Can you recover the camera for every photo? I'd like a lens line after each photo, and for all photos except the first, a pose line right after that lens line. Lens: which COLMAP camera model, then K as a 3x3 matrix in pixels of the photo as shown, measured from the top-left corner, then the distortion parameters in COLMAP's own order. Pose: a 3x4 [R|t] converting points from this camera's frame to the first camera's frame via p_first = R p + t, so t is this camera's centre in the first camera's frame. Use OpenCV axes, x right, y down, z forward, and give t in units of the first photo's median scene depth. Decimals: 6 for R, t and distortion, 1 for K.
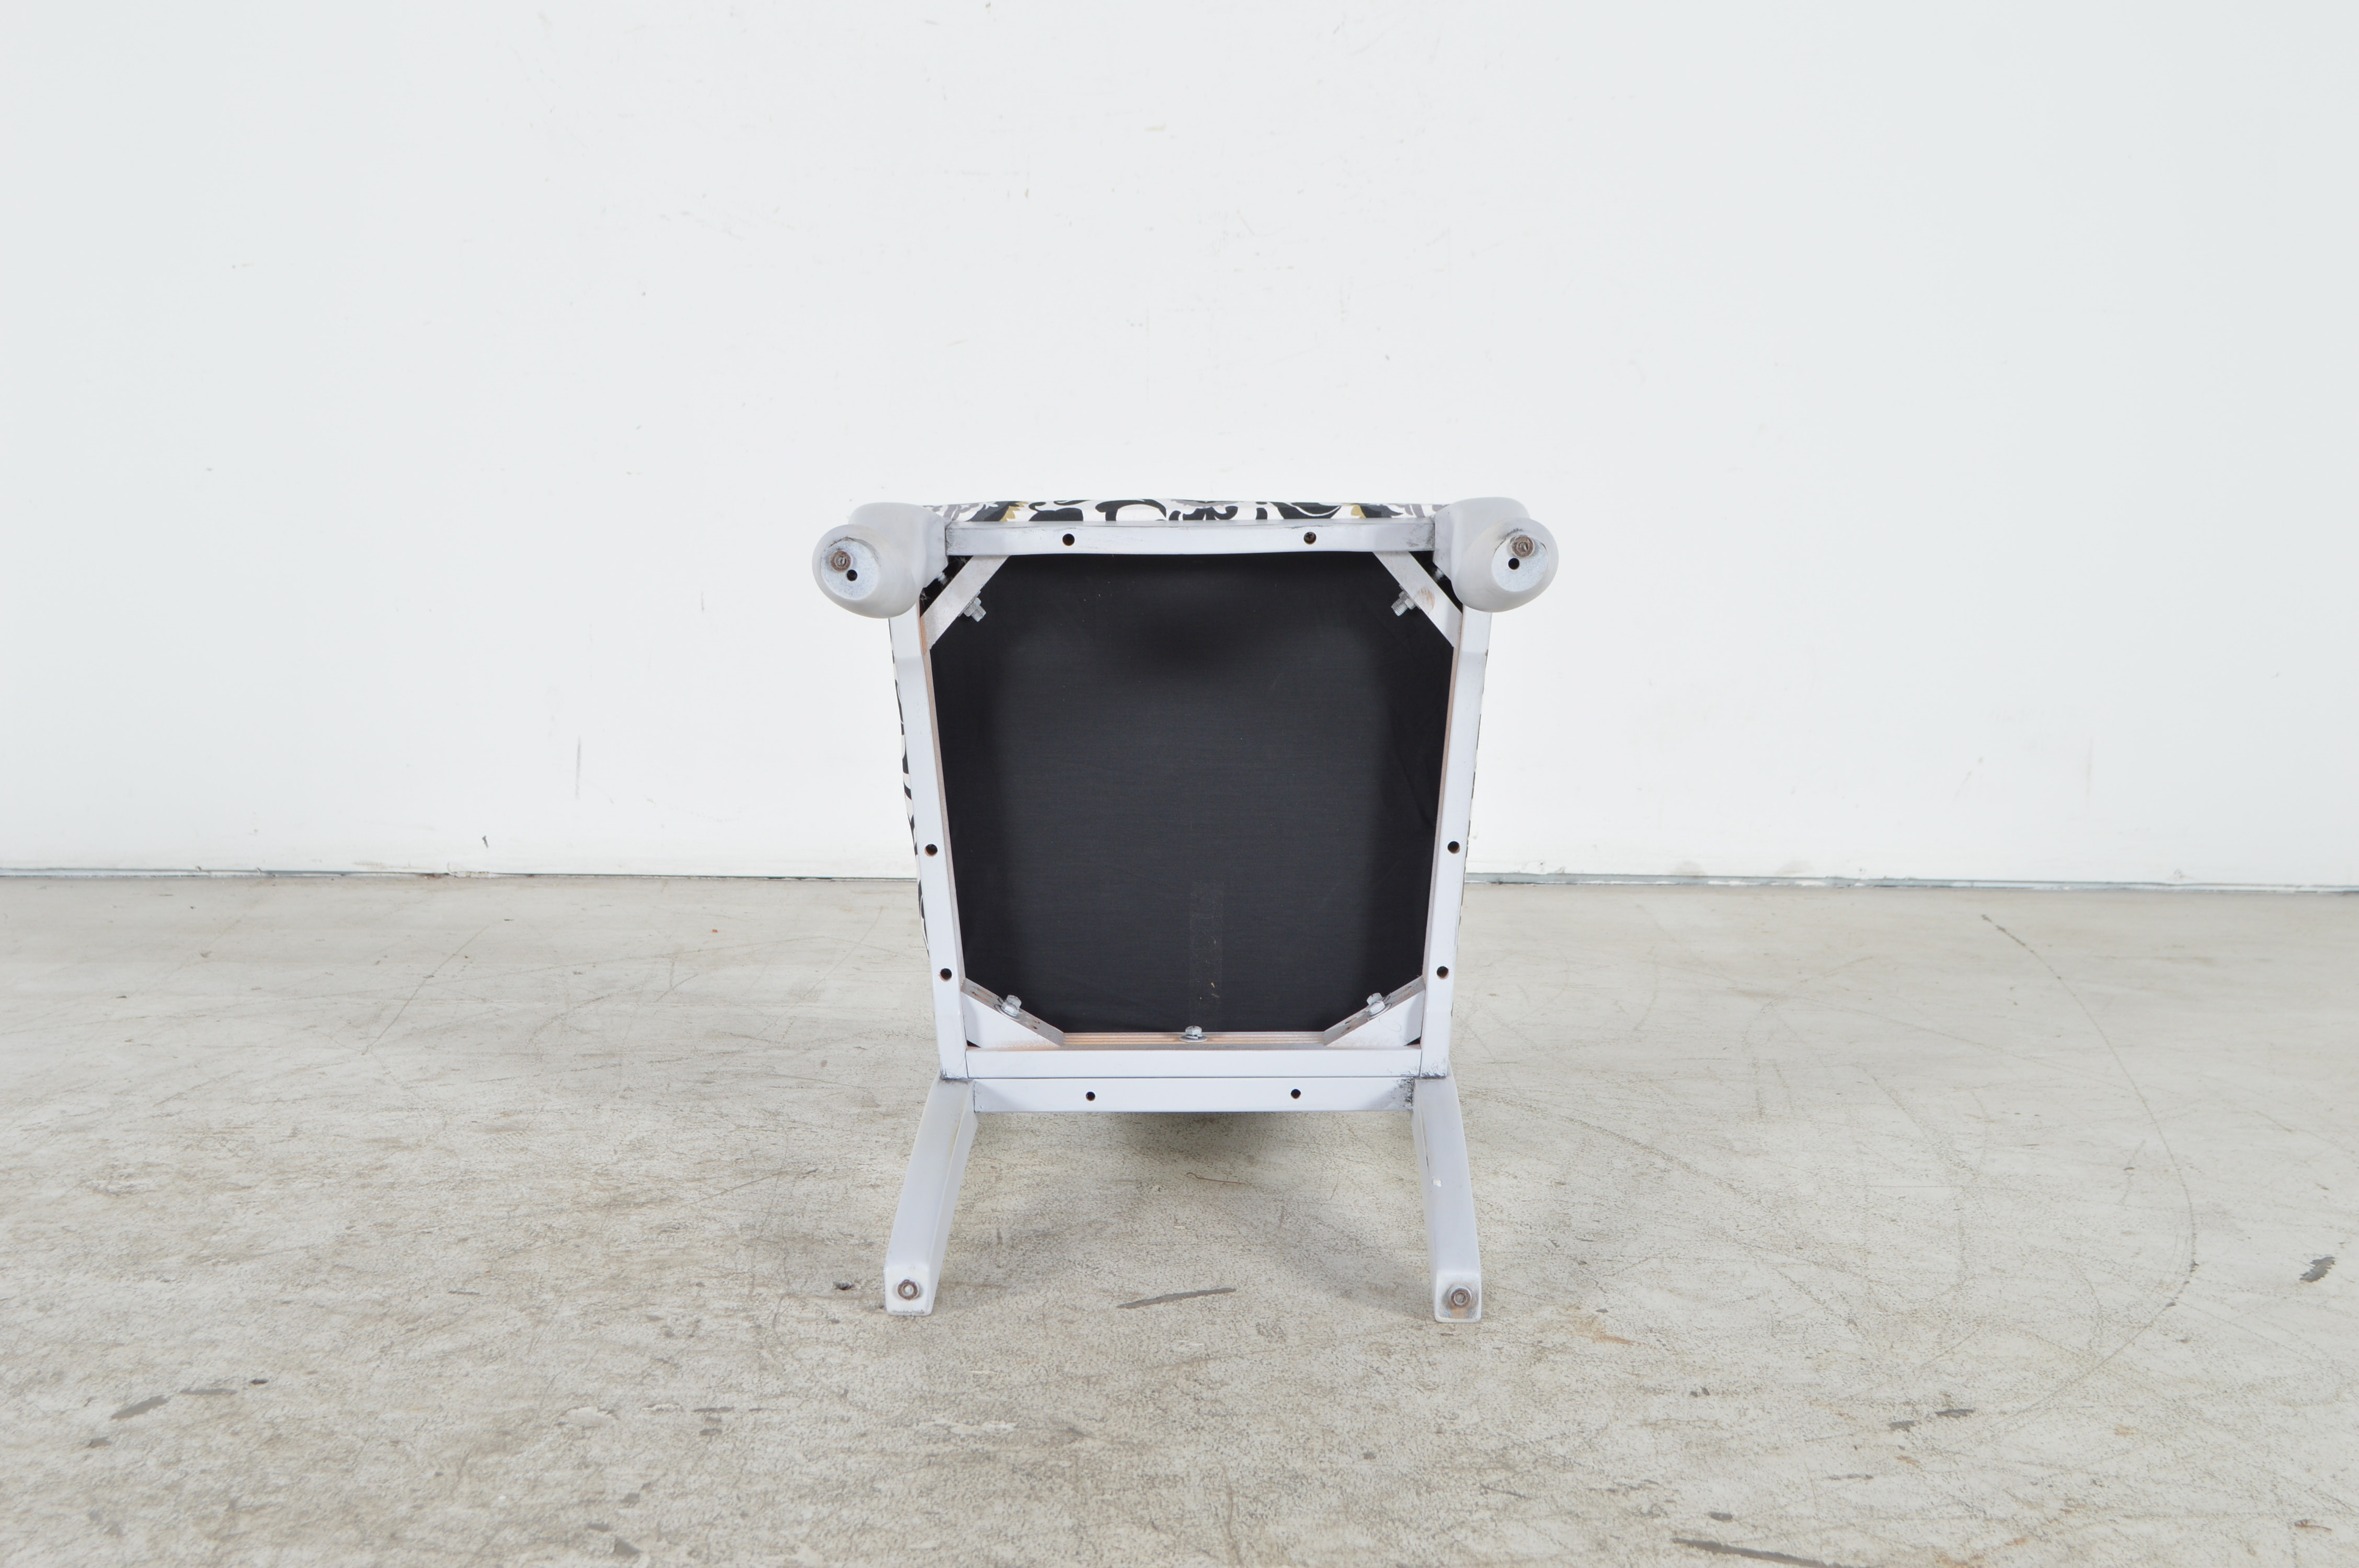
lens RADIAL K [[3377.0, 0, 1178.3], [0, 3377.0, 802.9], [0, 0, 1]] dist [-0.030917, 0.000000]
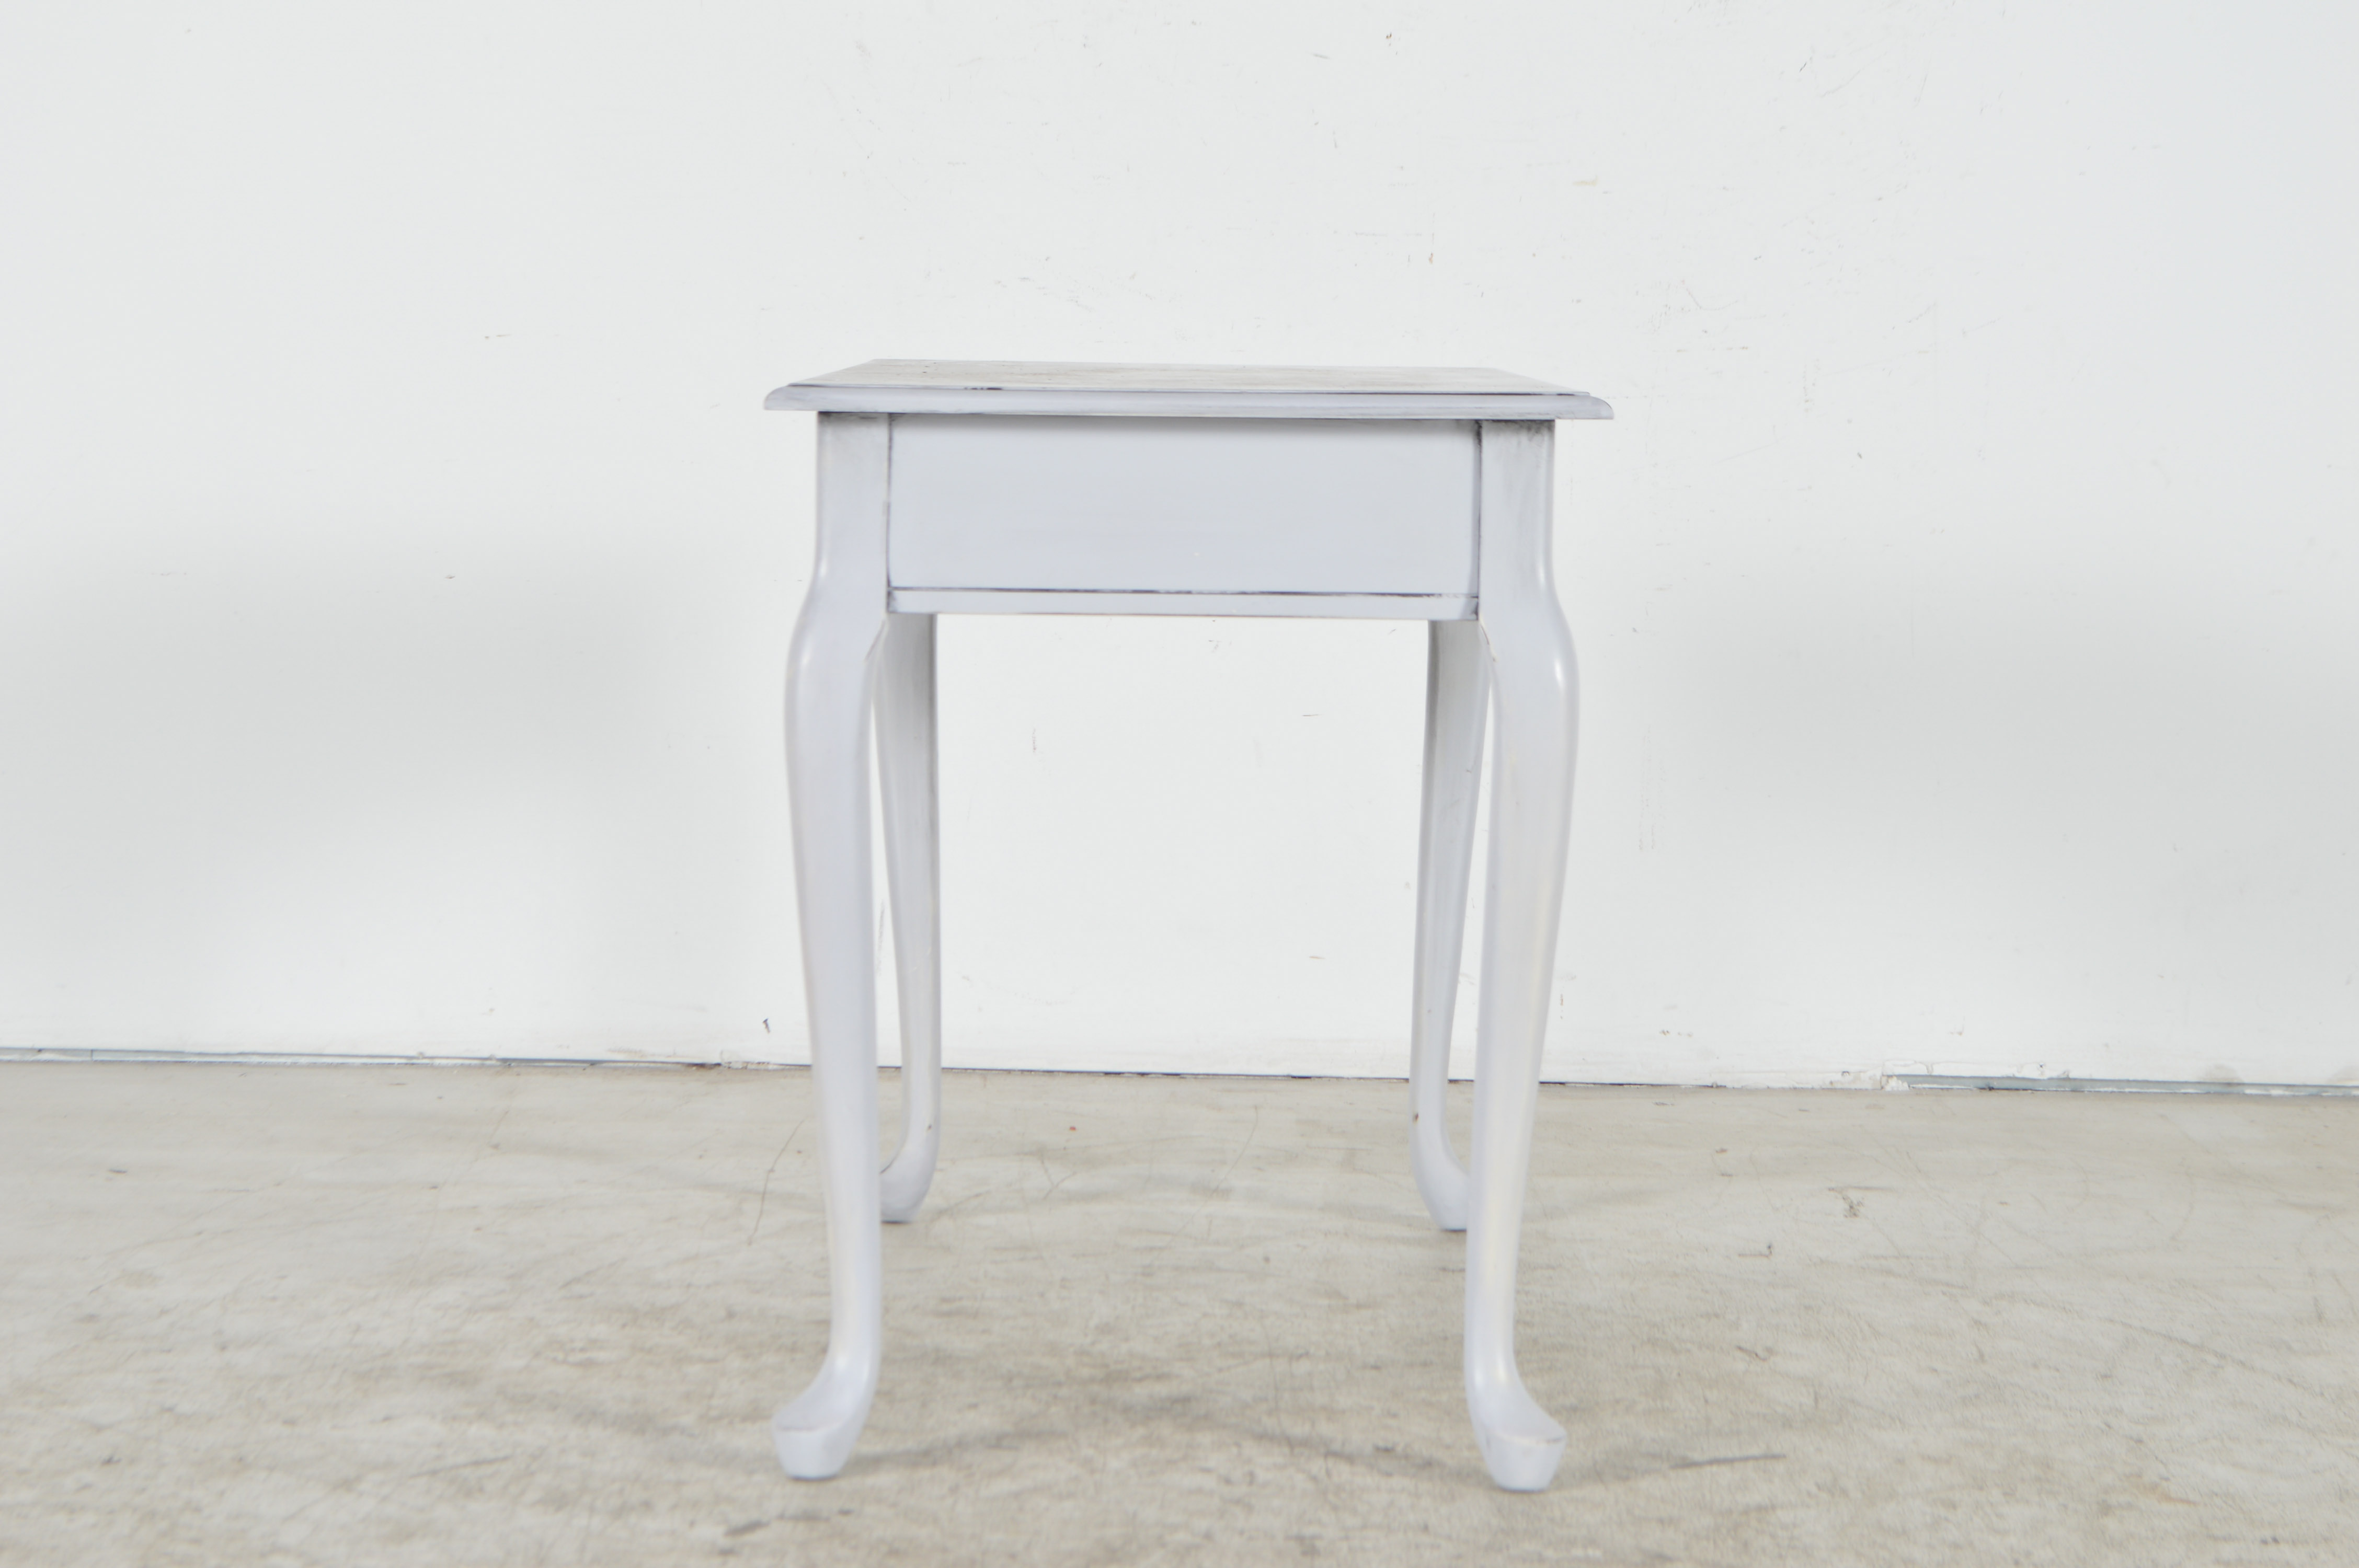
lens RADIAL K [[5496.5, 0, 1132.5], [0, 5496.5, 836.5], [0, 0, 1]] dist [0.024187, 0.000000]
pose [[0.999417, 0.009183, -0.032869, -0.114072], [-0.010470, 0.999177, -0.039190, 0.027386], [0.032482, 0.039511, 0.998691, -0.568955]]
